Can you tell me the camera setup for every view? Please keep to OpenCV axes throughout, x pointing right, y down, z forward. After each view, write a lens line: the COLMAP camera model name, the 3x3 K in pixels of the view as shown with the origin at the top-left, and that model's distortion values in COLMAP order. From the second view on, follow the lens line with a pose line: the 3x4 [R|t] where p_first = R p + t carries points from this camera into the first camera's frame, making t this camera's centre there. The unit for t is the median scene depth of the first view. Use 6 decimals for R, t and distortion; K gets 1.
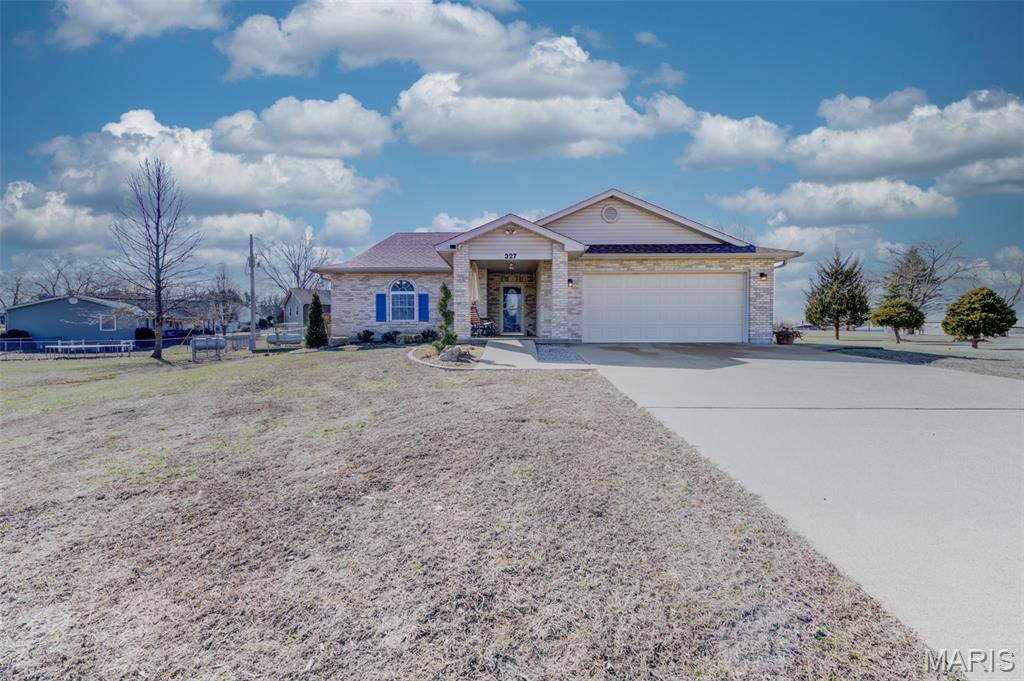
lens RADIAL K [[401.0, 0, 512.0], [0, 401.0, 340.5], [0, 0, 1]] dist [0.000128, -0.000303]
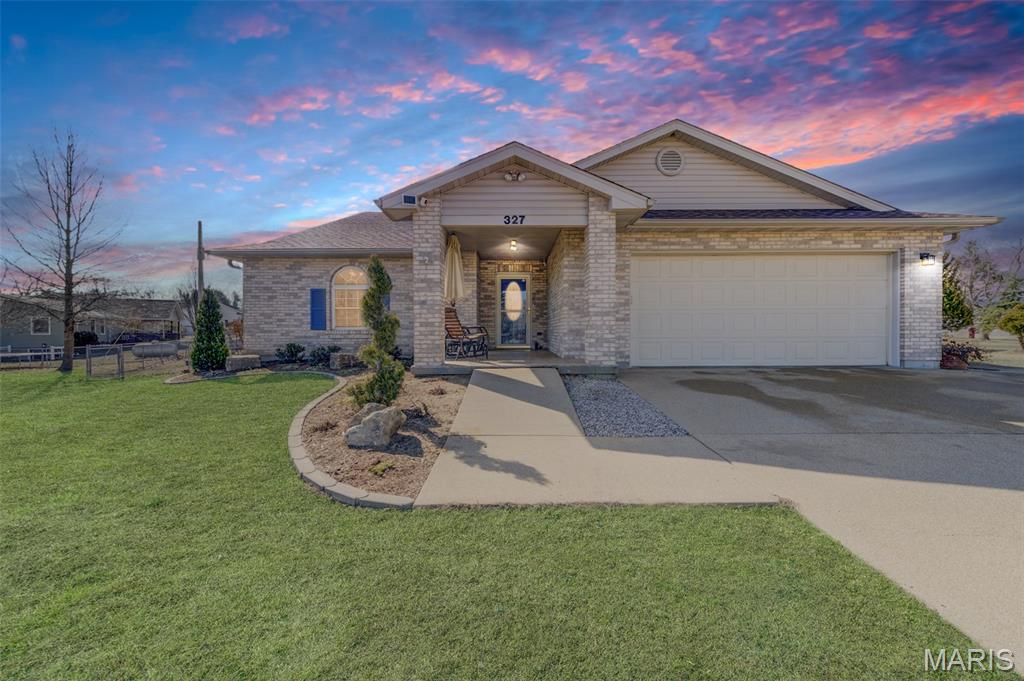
lens RADIAL K [[401.0, 0, 512.0], [0, 401.0, 340.5], [0, 0, 1]] dist [0.000128, -0.000303]
pose [[0.999965, -0.001356, 0.008201, -0.010364], [0.001356, 0.999999, 0.000020, -0.034339], [-0.008201, -0.000009, 0.999966, 0.379144]]
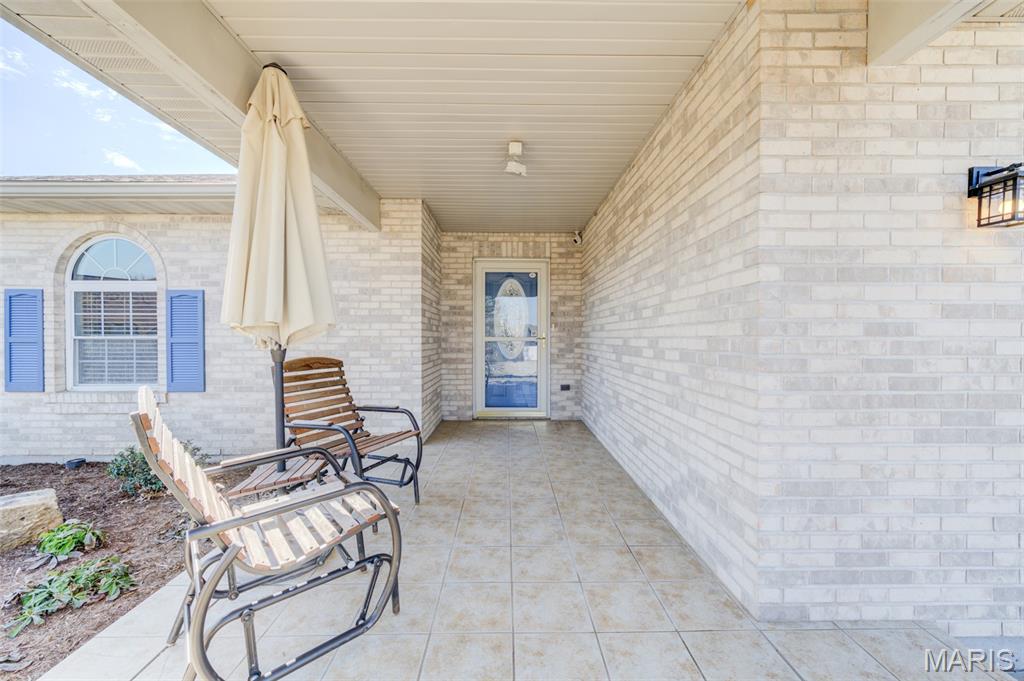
lens RADIAL K [[401.0, 0, 512.0], [0, 401.0, 340.5], [0, 0, 1]] dist [0.000128, -0.000303]
pose [[0.999694, 0.001668, 0.024683, -0.008785], [-0.001356, 0.999919, -0.012665, -0.091385], [-0.024702, 0.012628, 0.999615, 0.834290]]
